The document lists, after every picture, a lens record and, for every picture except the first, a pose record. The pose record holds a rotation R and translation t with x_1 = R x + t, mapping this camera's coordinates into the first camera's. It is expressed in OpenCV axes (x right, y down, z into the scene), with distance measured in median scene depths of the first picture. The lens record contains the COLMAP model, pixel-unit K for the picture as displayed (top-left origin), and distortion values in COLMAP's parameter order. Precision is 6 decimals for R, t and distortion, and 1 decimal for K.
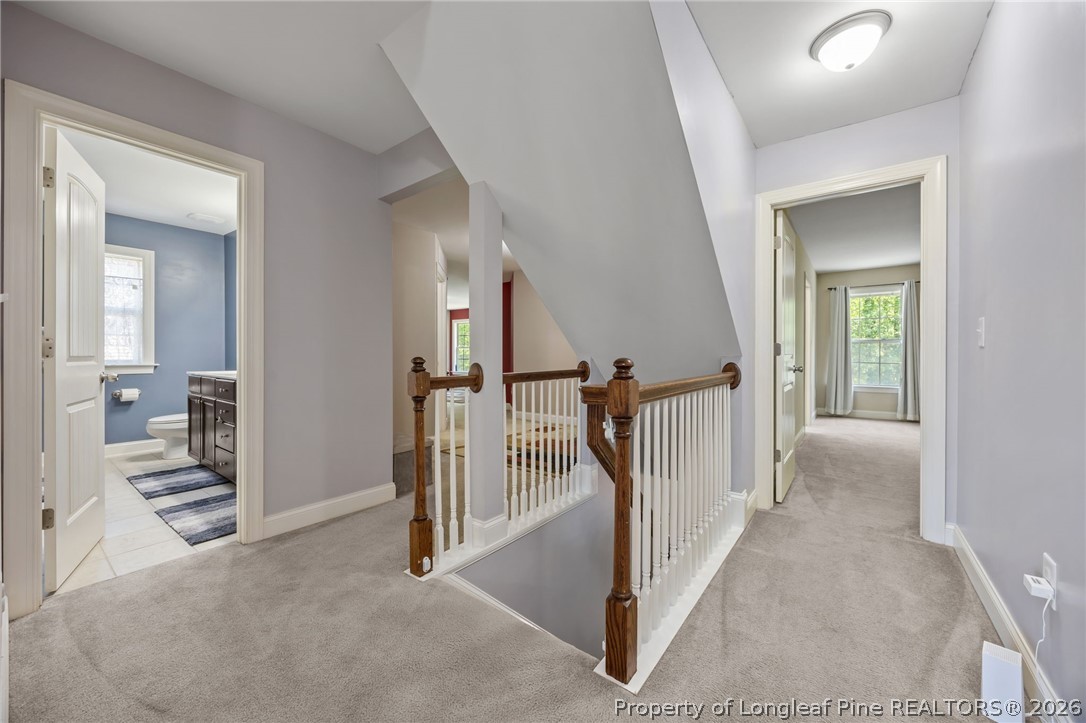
lens RADIAL K [[411.9, 0, 542.8], [0, 411.9, 356.0], [0, 0, 1]] dist [-0.006123, 0.000589]
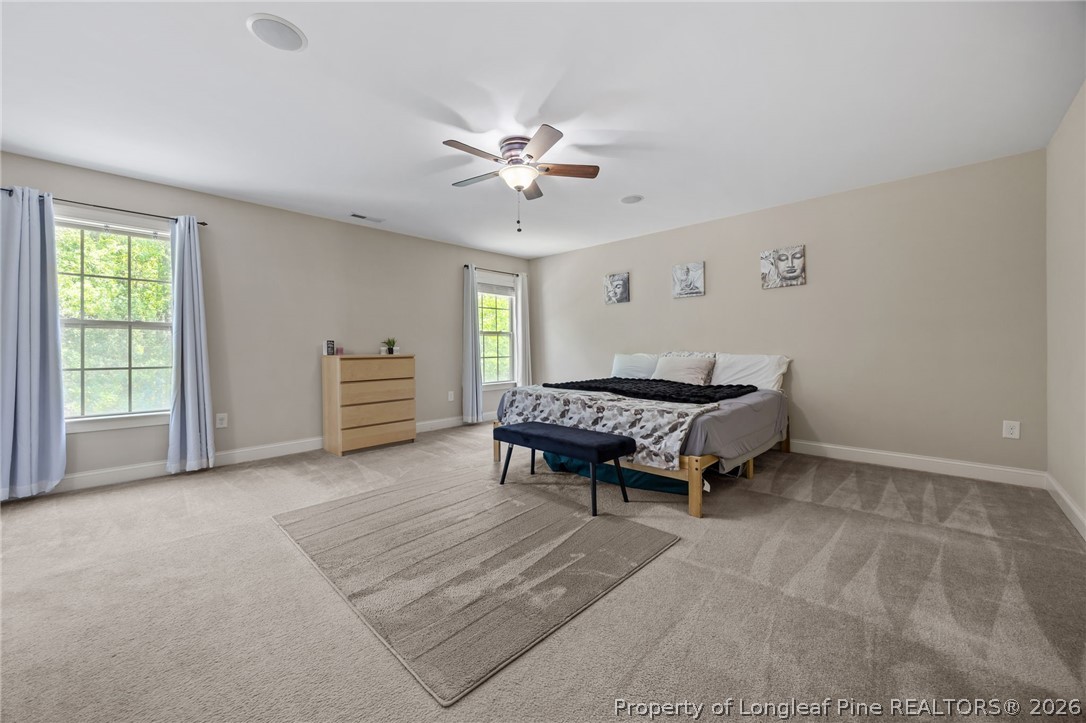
lens RADIAL K [[411.9, 0, 544.9], [0, 411.9, 350.3], [0, 0, 1]] dist [-0.006123, 0.000589]
pose [[0.053864, -0.004623, 0.998538, 0.344026], [0.006596, 0.999969, 0.004273, -0.002631], [-0.998527, 0.006356, 0.053893, 0.459528]]
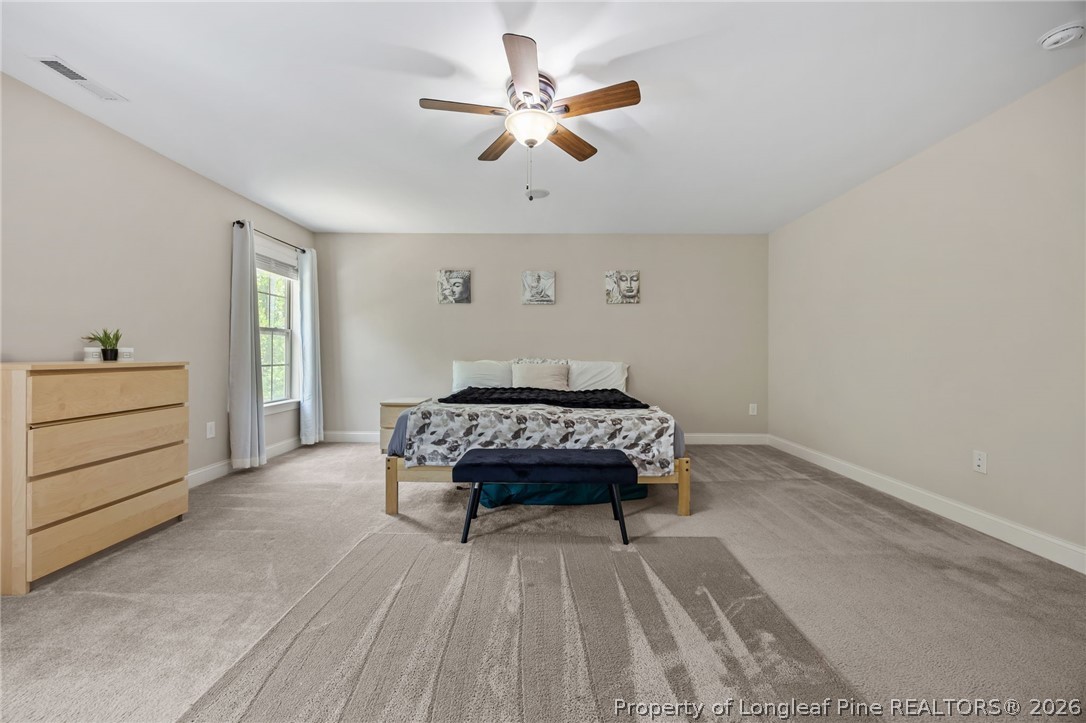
lens RADIAL K [[411.9, 0, 541.3], [0, 411.9, 356.1], [0, 0, 1]] dist [-0.006123, 0.000589]
pose [[-0.640944, -0.004872, 0.767572, 0.599656], [-0.003870, 0.999988, 0.003115, -0.001728], [-0.767578, -0.000974, -0.640955, 0.831052]]
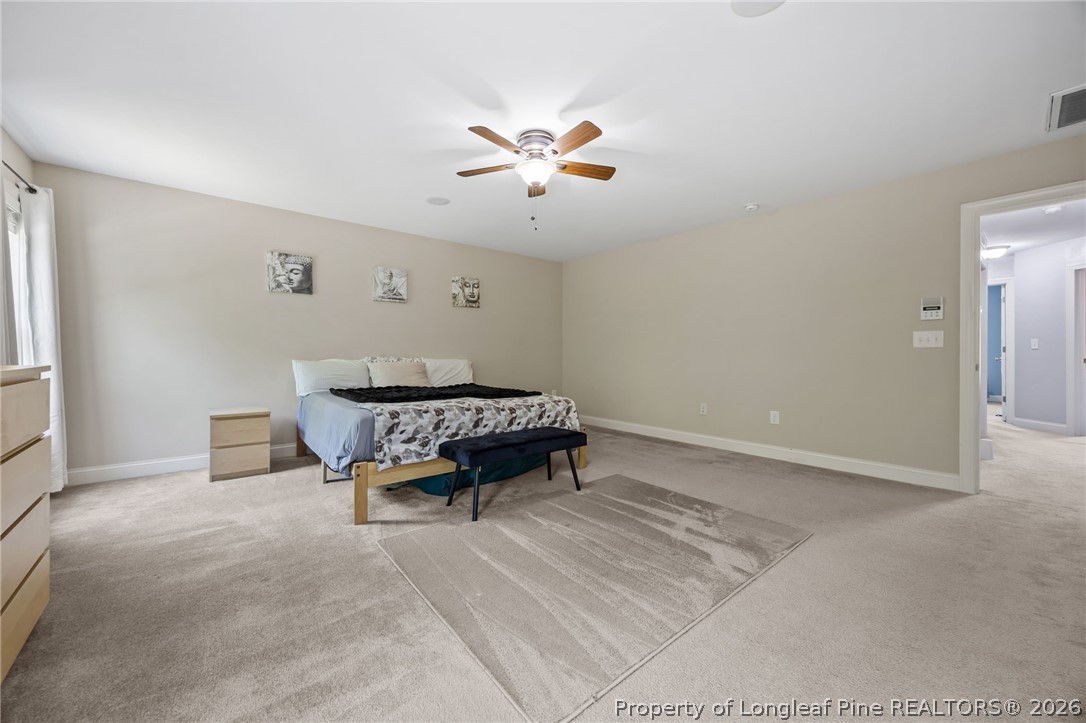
lens RADIAL K [[411.9, 0, 540.9], [0, 411.9, 358.1], [0, 0, 1]] dist [-0.006123, 0.000589]
pose [[-0.984518, -0.003505, 0.175251, 0.864389], [-0.001495, 0.999932, 0.011598, -0.001636], [-0.175280, 0.011157, -0.984455, 1.126055]]
